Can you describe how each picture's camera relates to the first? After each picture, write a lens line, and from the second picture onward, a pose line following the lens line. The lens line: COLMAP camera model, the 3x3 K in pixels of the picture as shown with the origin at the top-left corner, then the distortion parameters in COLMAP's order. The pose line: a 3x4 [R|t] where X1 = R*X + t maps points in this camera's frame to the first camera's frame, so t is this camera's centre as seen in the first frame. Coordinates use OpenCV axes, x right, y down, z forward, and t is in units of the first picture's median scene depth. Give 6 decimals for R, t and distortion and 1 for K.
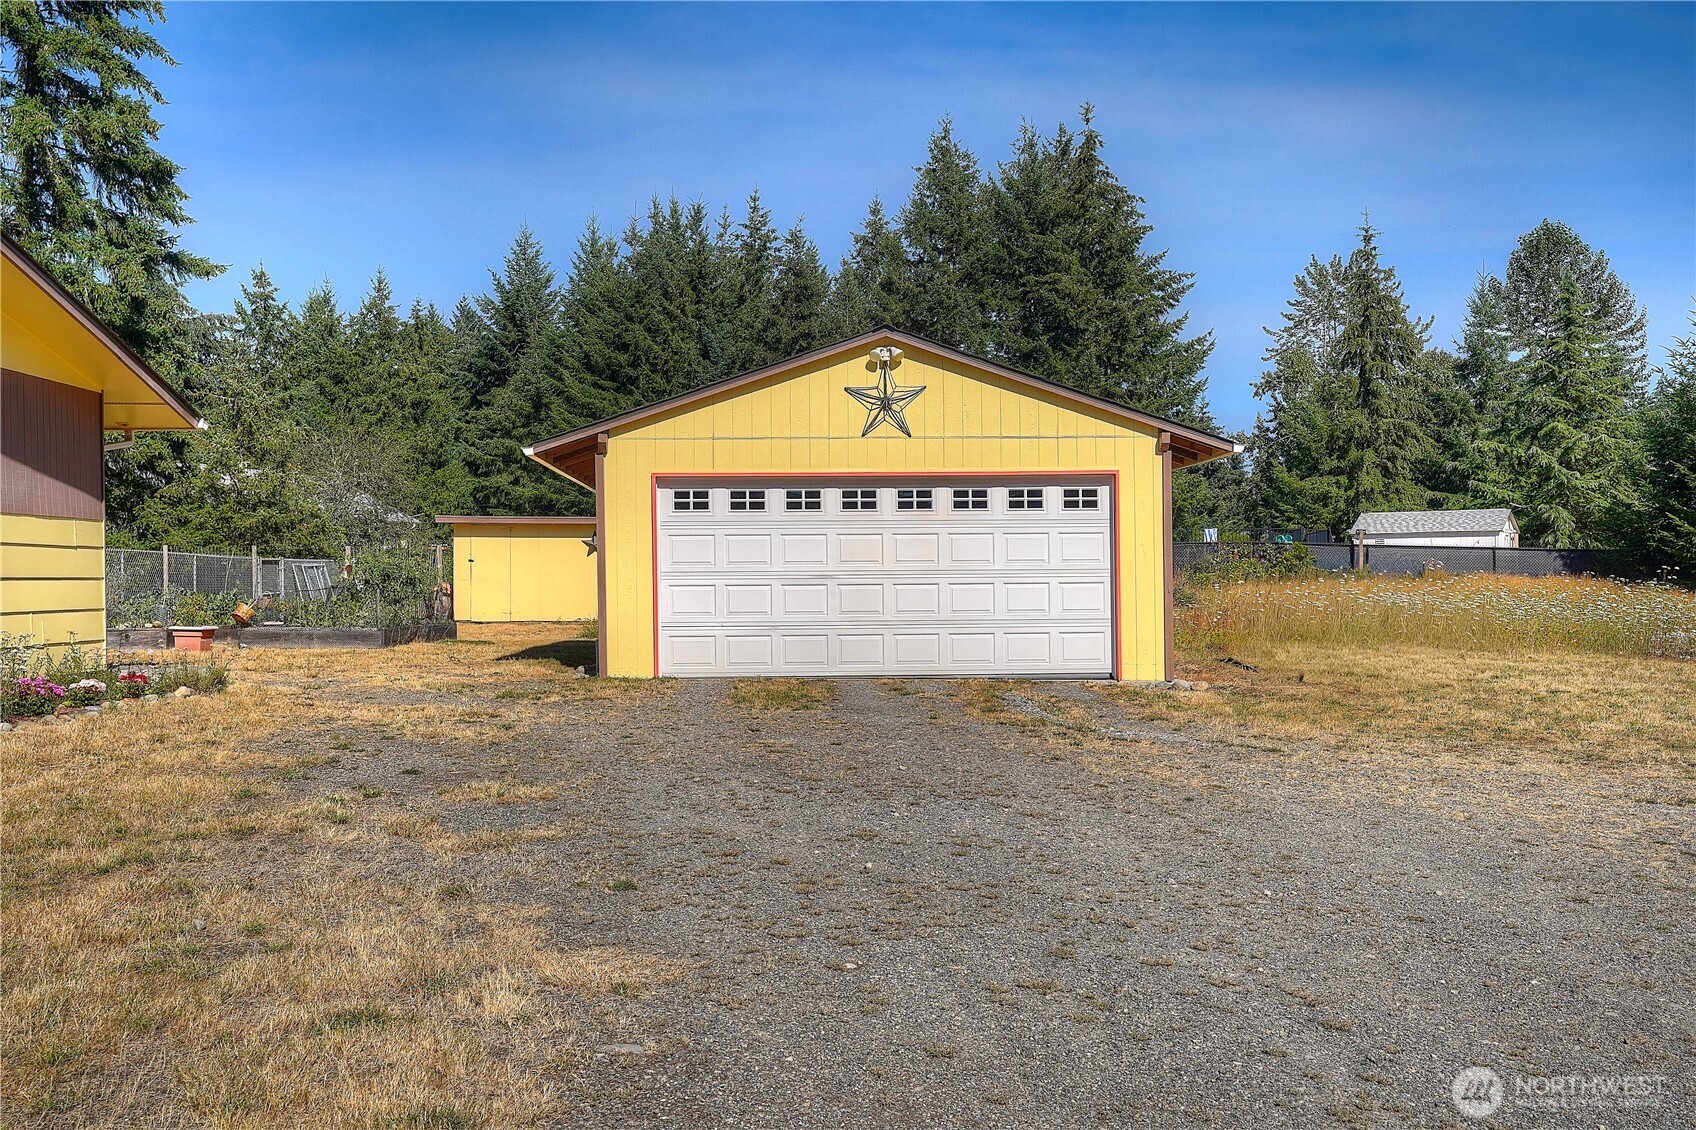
lens RADIAL K [[1644.8, 0, 850.9], [0, 1644.8, 566.8], [0, 0, 1]] dist [0.089329, 0.000000]
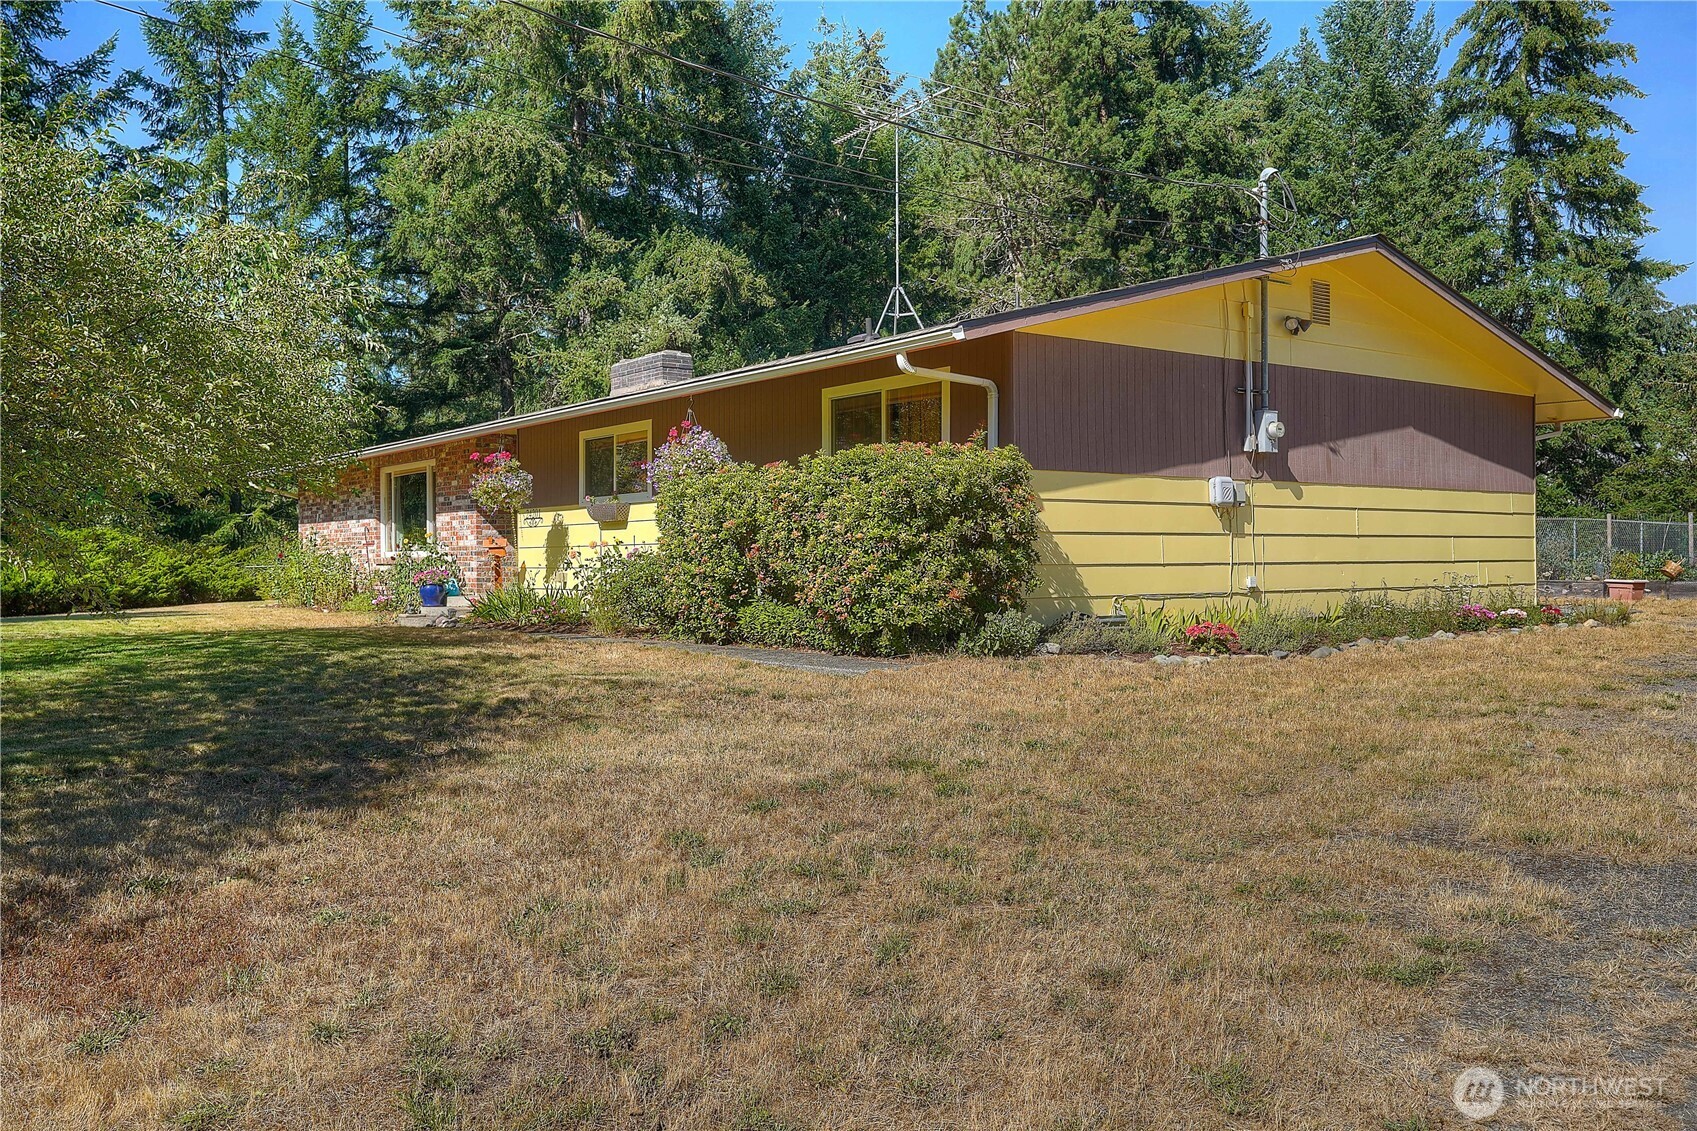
lens RADIAL K [[1416.5, 0, 841.8], [0, 1416.5, 564.1], [0, 0, 1]] dist [0.036425, 0.038766]
pose [[0.618989, 0.007330, -0.785366, 0.039901], [0.006107, 0.999881, 0.014146, 0.003454], [0.785376, -0.013553, 0.618870, -0.050235]]
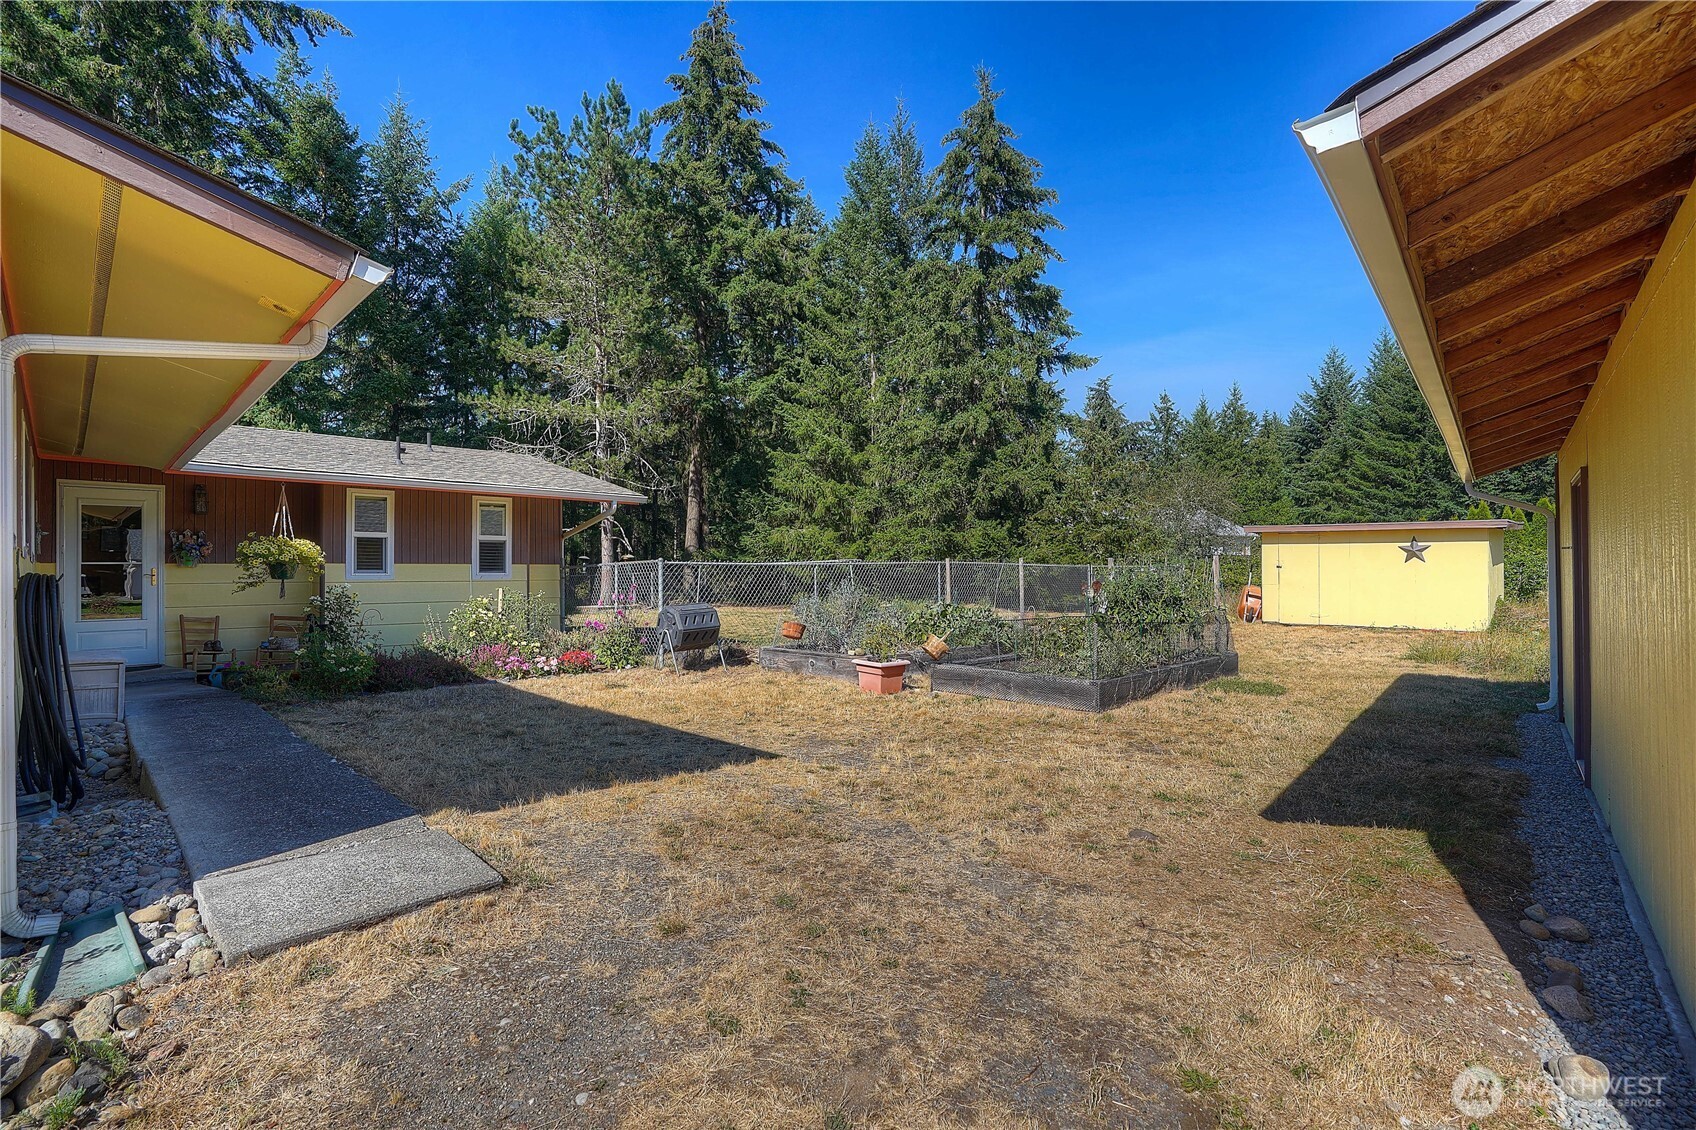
lens RADIAL K [[782.2, 0, 851.9], [0, 782.2, 550.6], [0, 0, 1]] dist [-0.030195, 0.000284]
pose [[0.728423, -0.010177, -0.685052, -0.077927], [0.001828, 0.999915, -0.012911, -0.007662], [0.685125, 0.008153, 0.728380, 0.399215]]
